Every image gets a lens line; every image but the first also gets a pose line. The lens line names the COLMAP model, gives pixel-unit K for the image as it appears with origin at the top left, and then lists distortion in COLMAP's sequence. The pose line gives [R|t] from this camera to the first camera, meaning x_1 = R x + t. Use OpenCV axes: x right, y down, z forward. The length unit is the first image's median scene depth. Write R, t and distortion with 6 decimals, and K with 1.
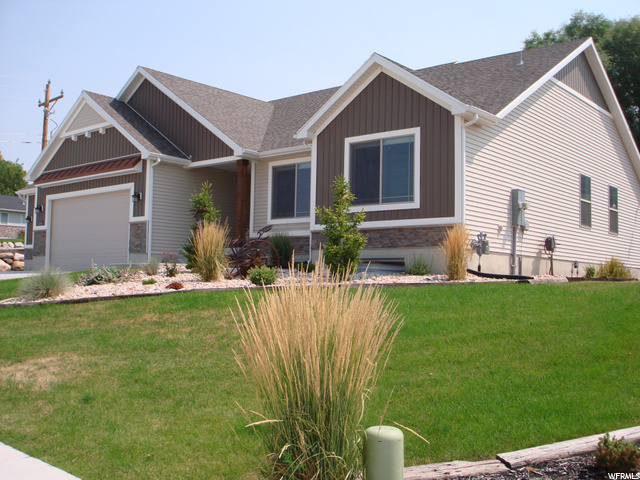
lens RADIAL K [[715.8, 0, 319.9], [0, 715.8, 239.9], [0, 0, 1]] dist [-0.092548, 0.000000]
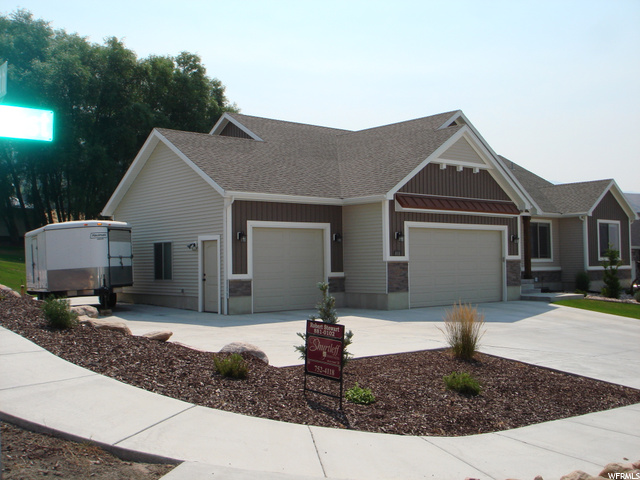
lens RADIAL K [[715.8, 0, 318.5], [0, 715.8, 238.8], [0, 0, 1]] dist [-0.092548, 0.000000]
pose [[0.162983, 0.013686, 0.986534, -1.544247], [-0.053296, 0.998566, -0.005048, -0.038831], [-0.985188, -0.051756, 0.163479, 1.173693]]
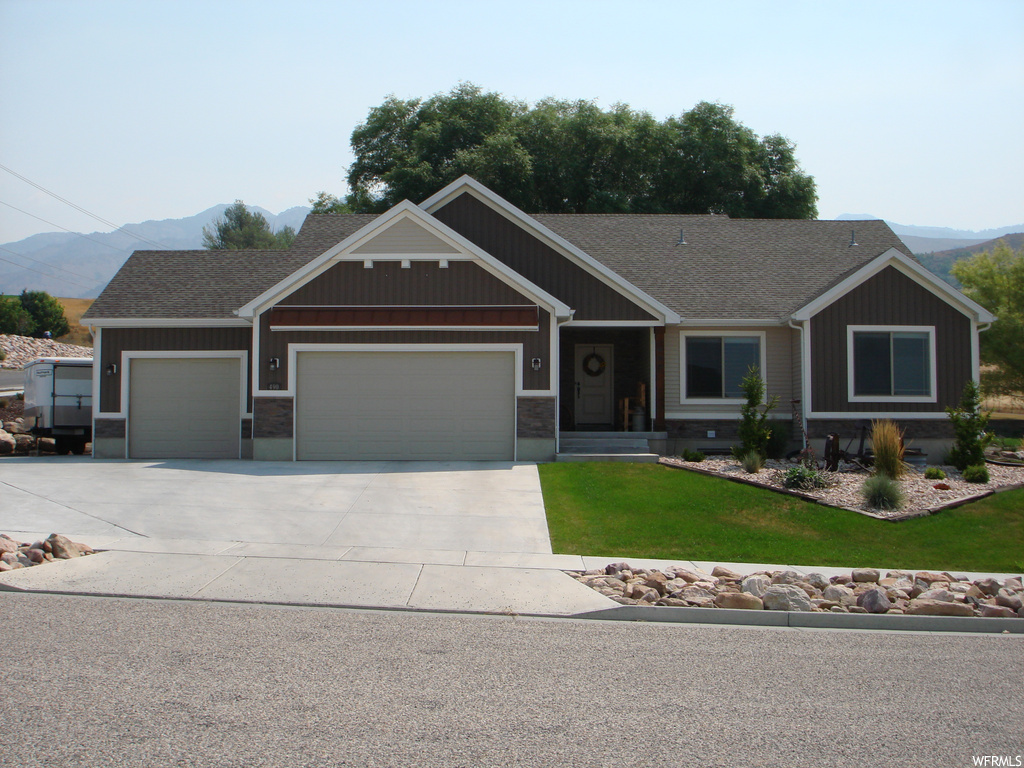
lens RADIAL K [[1145.3, 0, 510.6], [0, 1145.3, 389.0], [0, 0, 1]] dist [-0.092548, 0.000000]
pose [[0.762481, 0.011868, 0.646901, -1.108892], [-0.031570, 0.999323, 0.018878, -0.058525], [-0.646240, -0.034817, 0.762340, 0.090470]]
